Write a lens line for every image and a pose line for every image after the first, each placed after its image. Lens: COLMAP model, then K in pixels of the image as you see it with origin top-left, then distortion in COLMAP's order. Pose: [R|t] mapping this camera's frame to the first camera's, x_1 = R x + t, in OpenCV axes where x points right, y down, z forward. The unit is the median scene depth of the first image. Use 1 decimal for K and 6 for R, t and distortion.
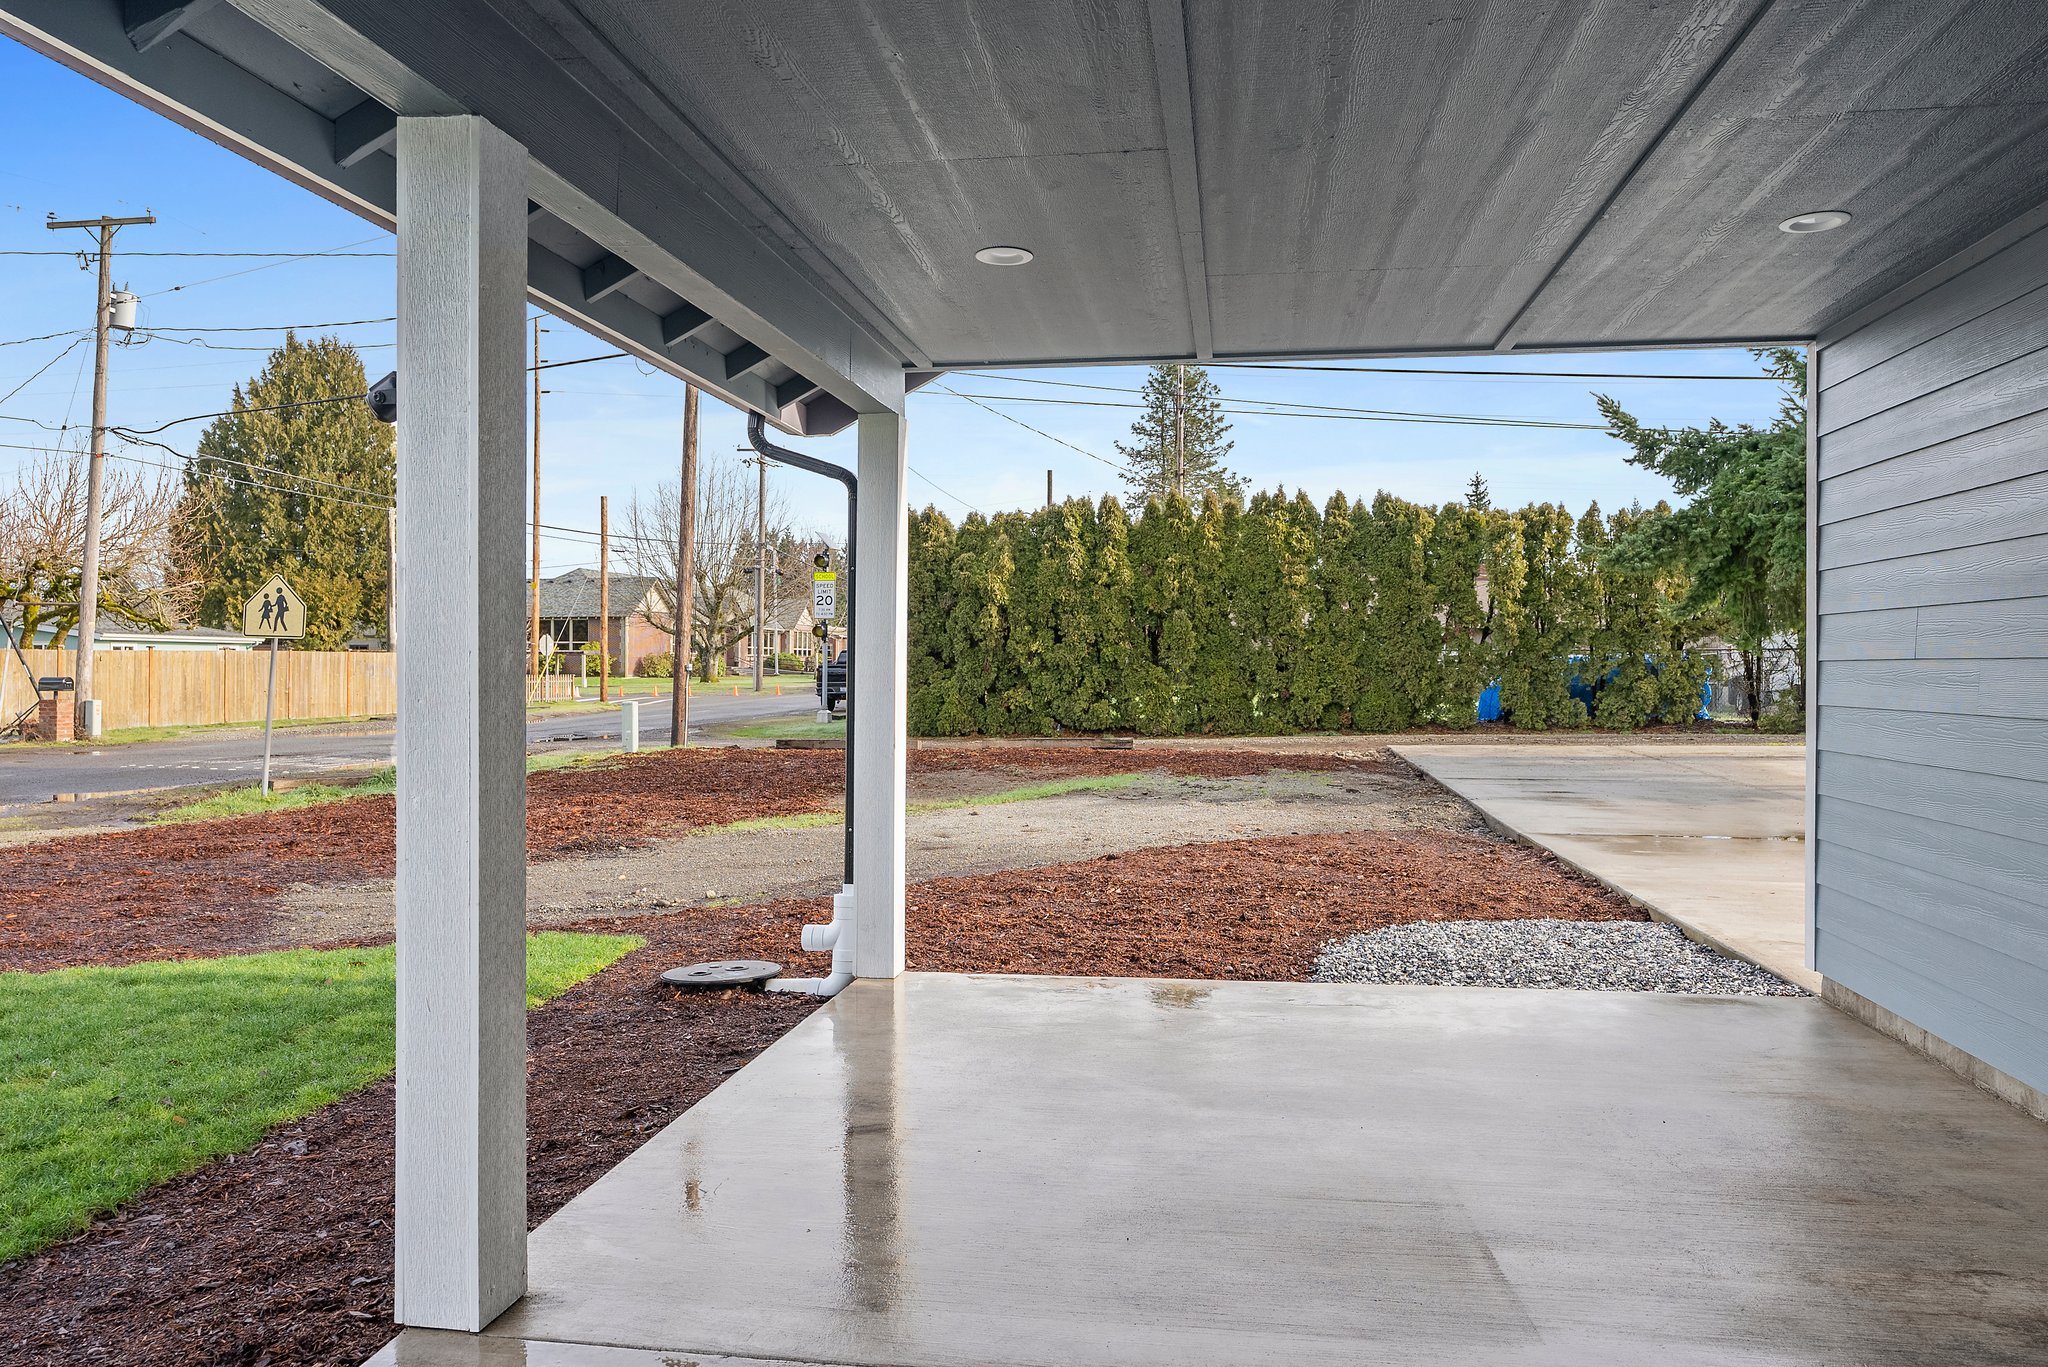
lens RADIAL K [[1385.3, 0, 1034.4], [0, 1385.3, 671.0], [0, 0, 1]] dist [0.000567, 0.001300]
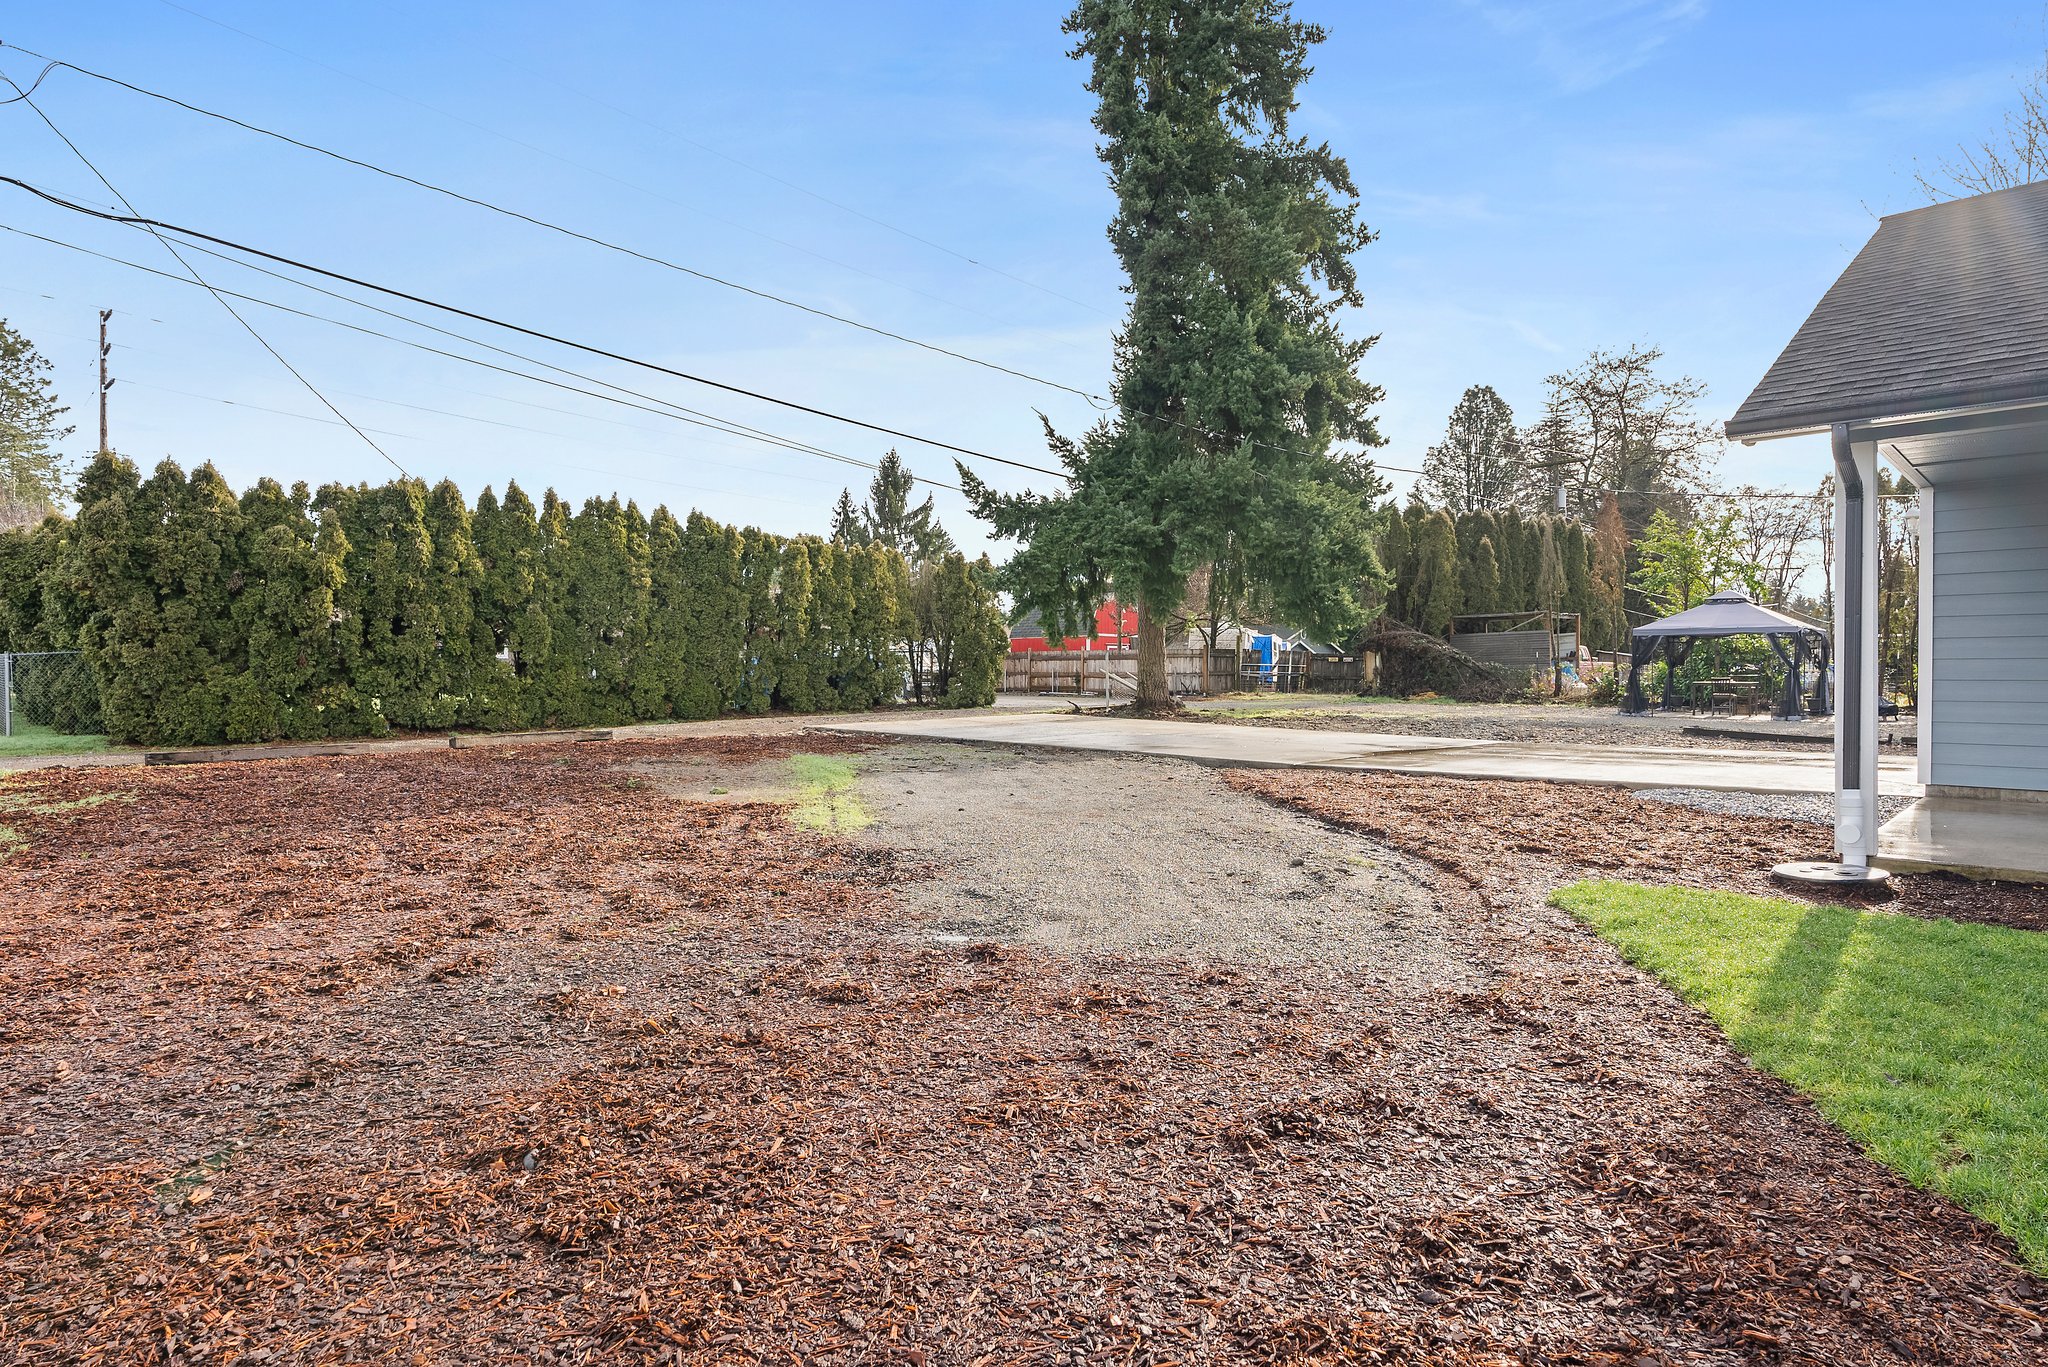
lens RADIAL K [[1110.6, 0, 1034.9], [0, 1110.6, 682.7], [0, 0, 1]] dist [0.003971, -0.000026]
pose [[0.584310, -0.009329, 0.811477, -0.331553], [0.006326, 0.999956, 0.006941, 0.009250], [-0.811506, 0.001078, 0.584344, 0.228342]]
